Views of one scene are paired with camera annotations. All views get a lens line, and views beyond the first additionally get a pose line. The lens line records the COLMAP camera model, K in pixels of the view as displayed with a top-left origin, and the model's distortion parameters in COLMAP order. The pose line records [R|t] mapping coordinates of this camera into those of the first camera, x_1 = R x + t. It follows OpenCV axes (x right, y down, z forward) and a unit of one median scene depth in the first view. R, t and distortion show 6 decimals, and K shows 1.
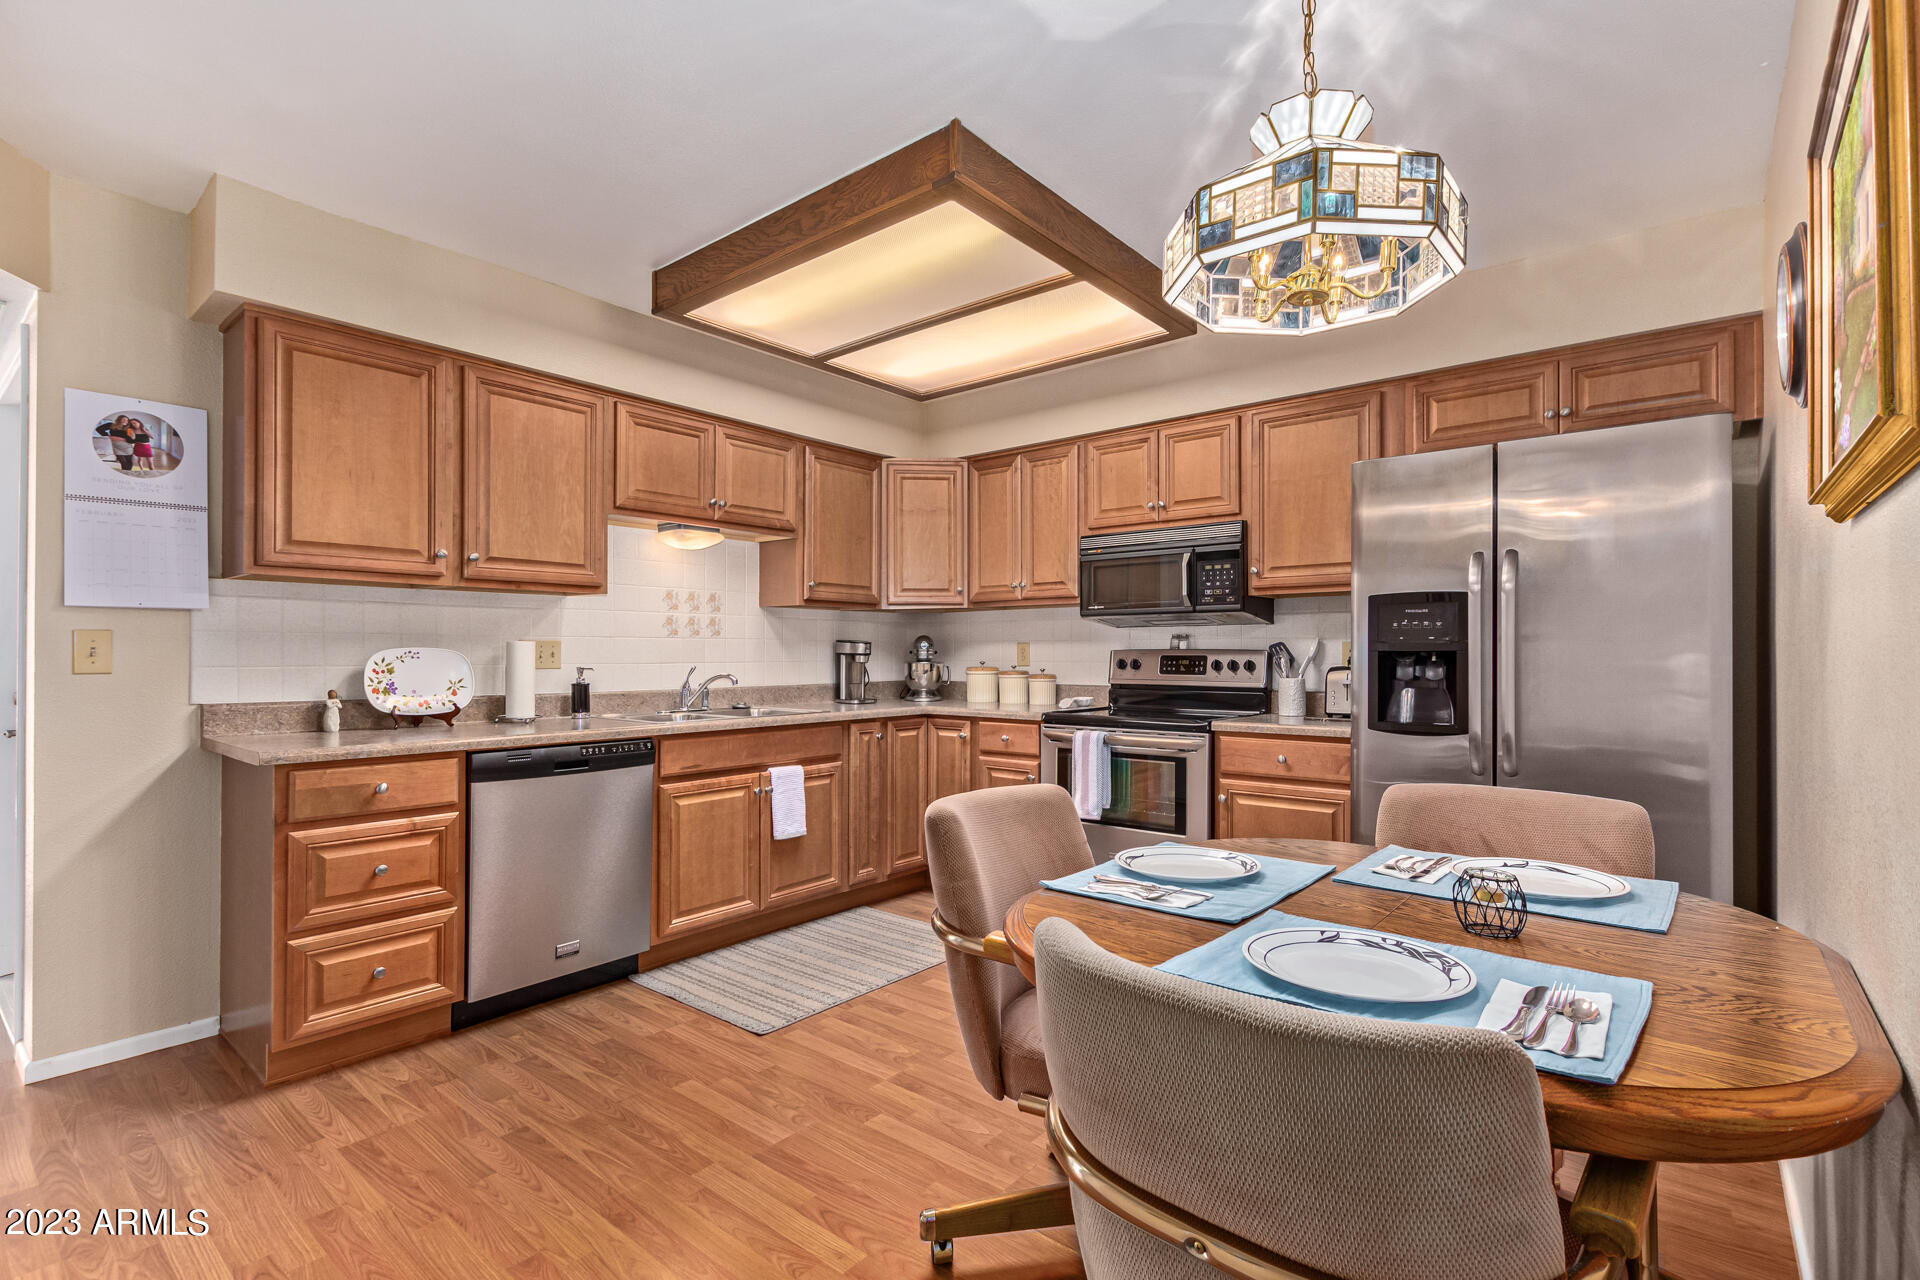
lens RADIAL K [[883.3, 0, 999.7], [0, 883.3, 649.5], [0, 0, 1]] dist [0.000370, -0.000780]
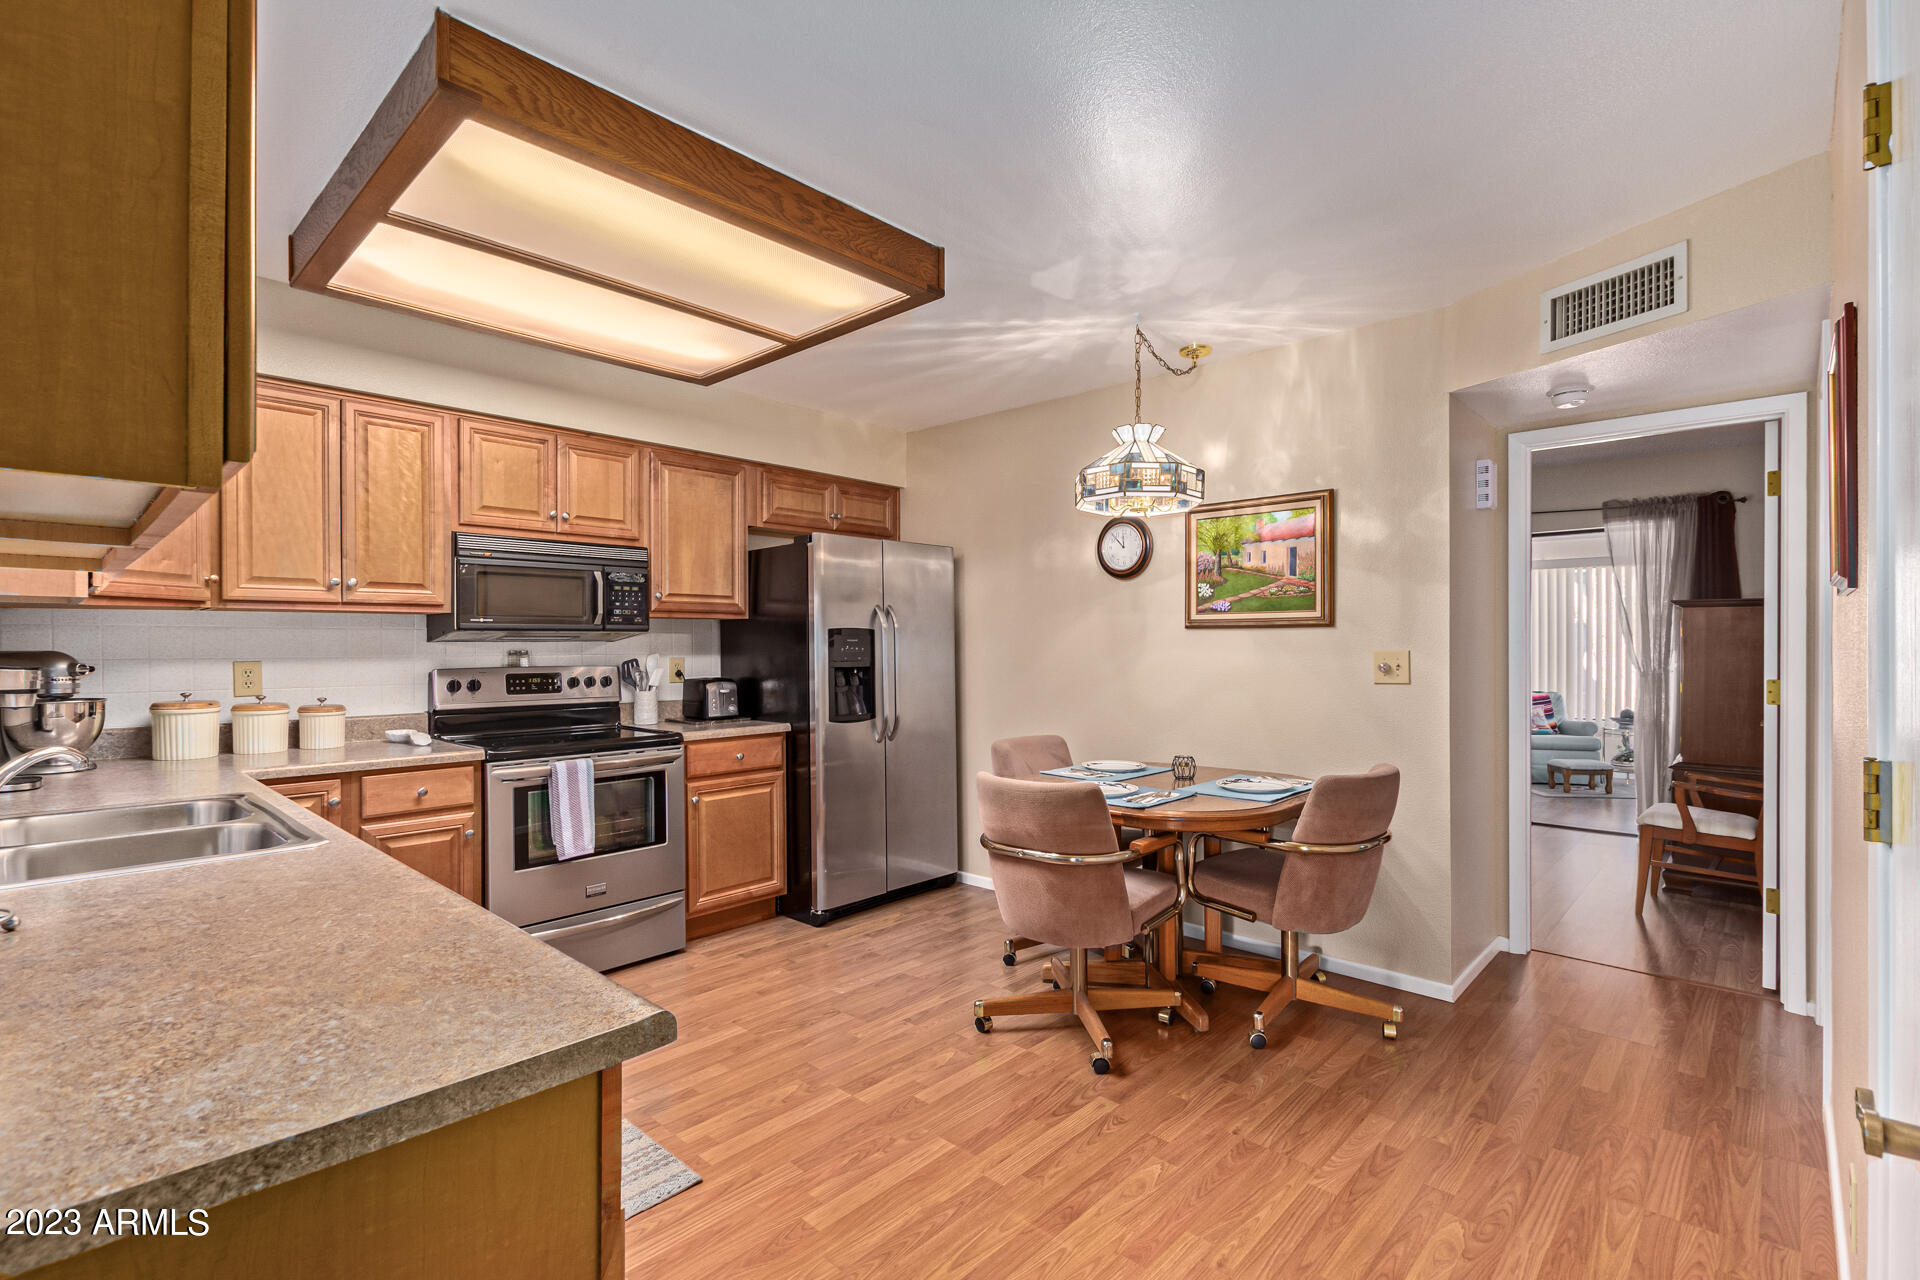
lens RADIAL K [[883.3, 0, 945.2], [0, 883.3, 637.8], [0, 0, 1]] dist [0.000370, -0.000780]
pose [[0.083720, 0.010194, 0.996437, -0.762729], [-0.000260, 0.999948, -0.010208, -0.023945], [-0.996489, 0.000595, 0.083718, 0.532164]]
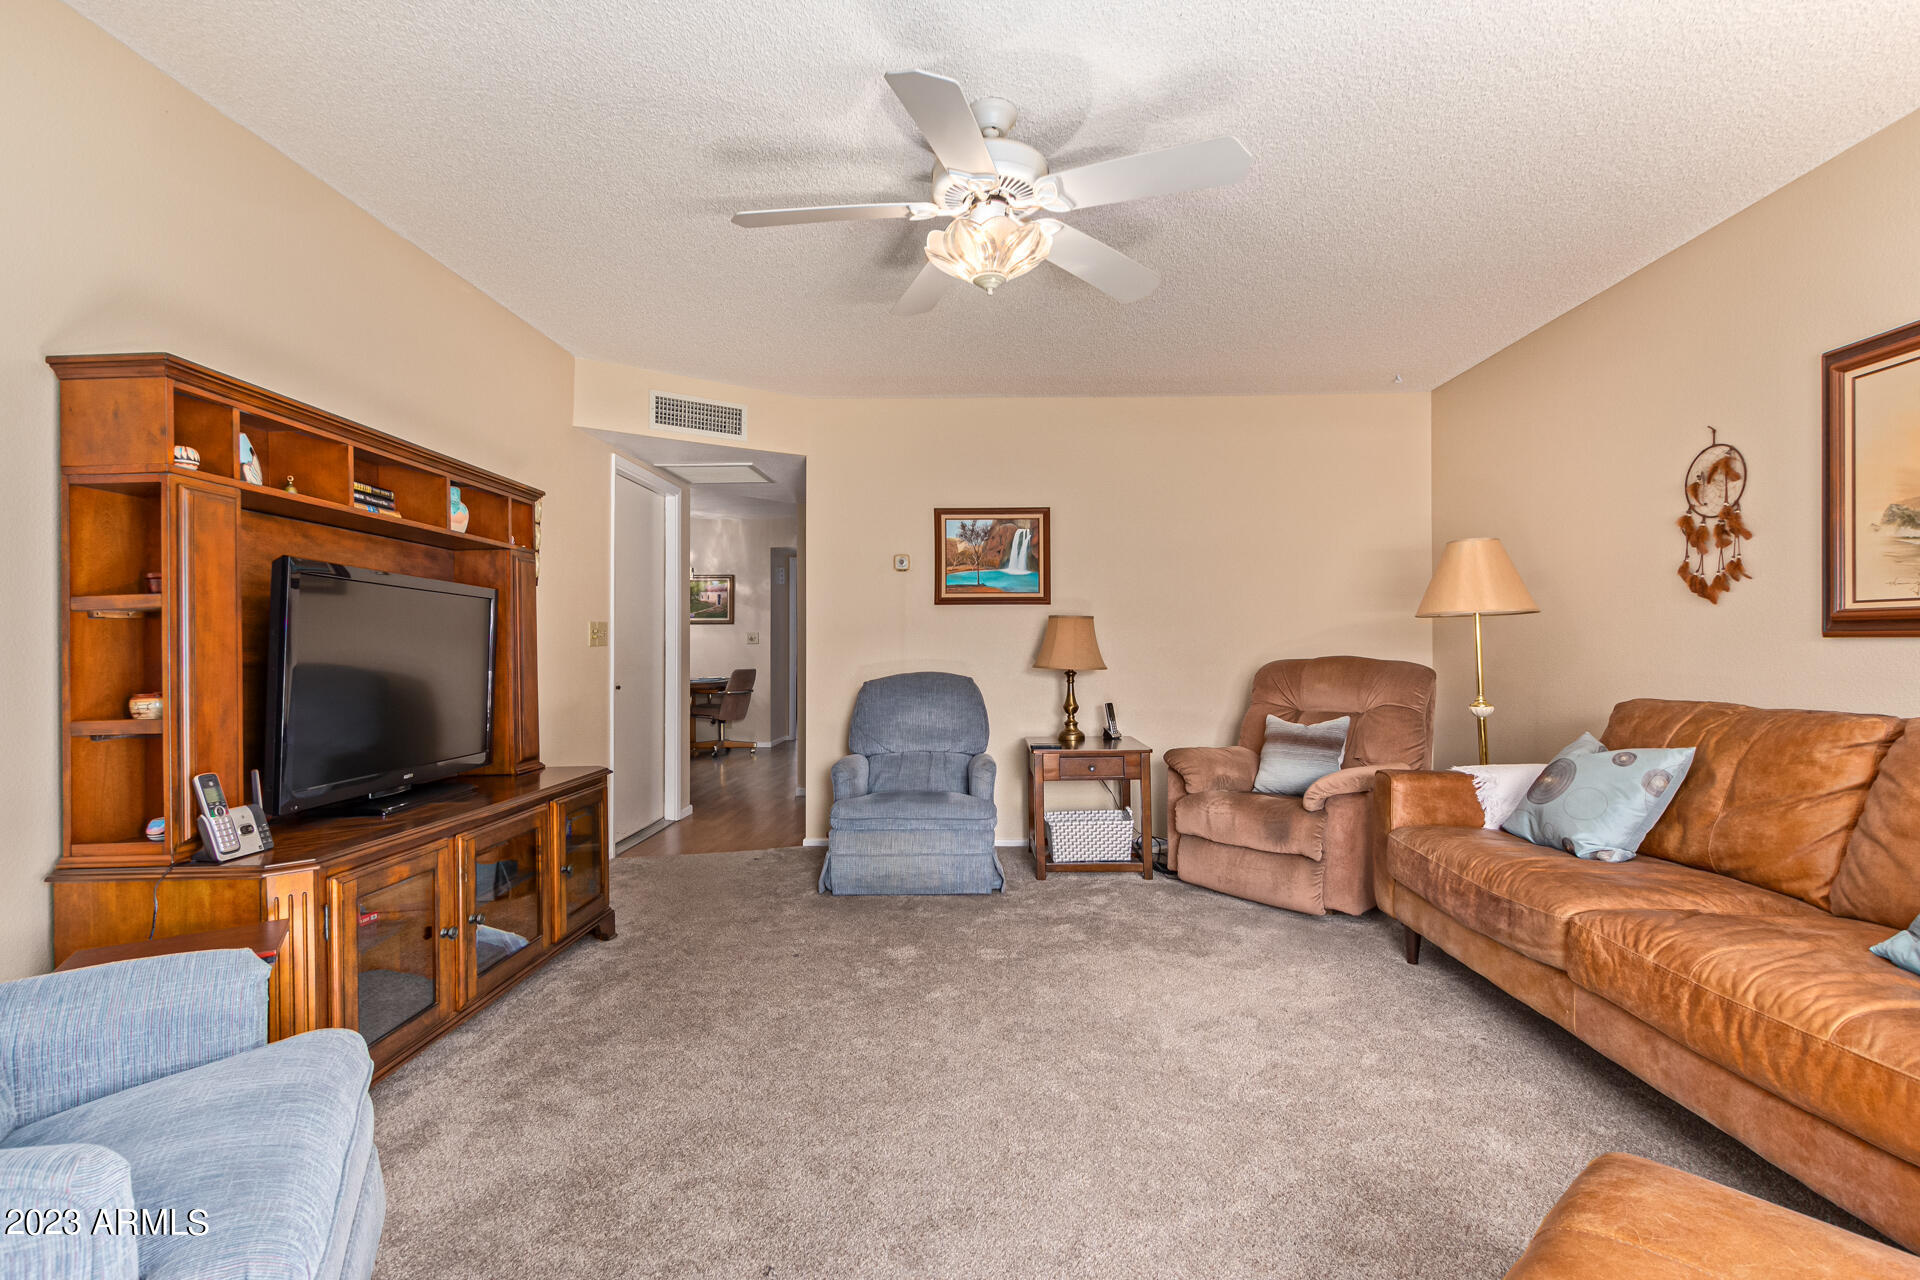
lens RADIAL K [[883.3, 0, 970.5], [0, 883.3, 635.1], [0, 0, 1]] dist [0.000370, -0.000780]
pose [[-0.596207, 0.014586, 0.802698, -2.316890], [0.008348, 0.999894, -0.011968, 0.025430], [-0.802788, -0.000435, -0.596265, 1.198294]]
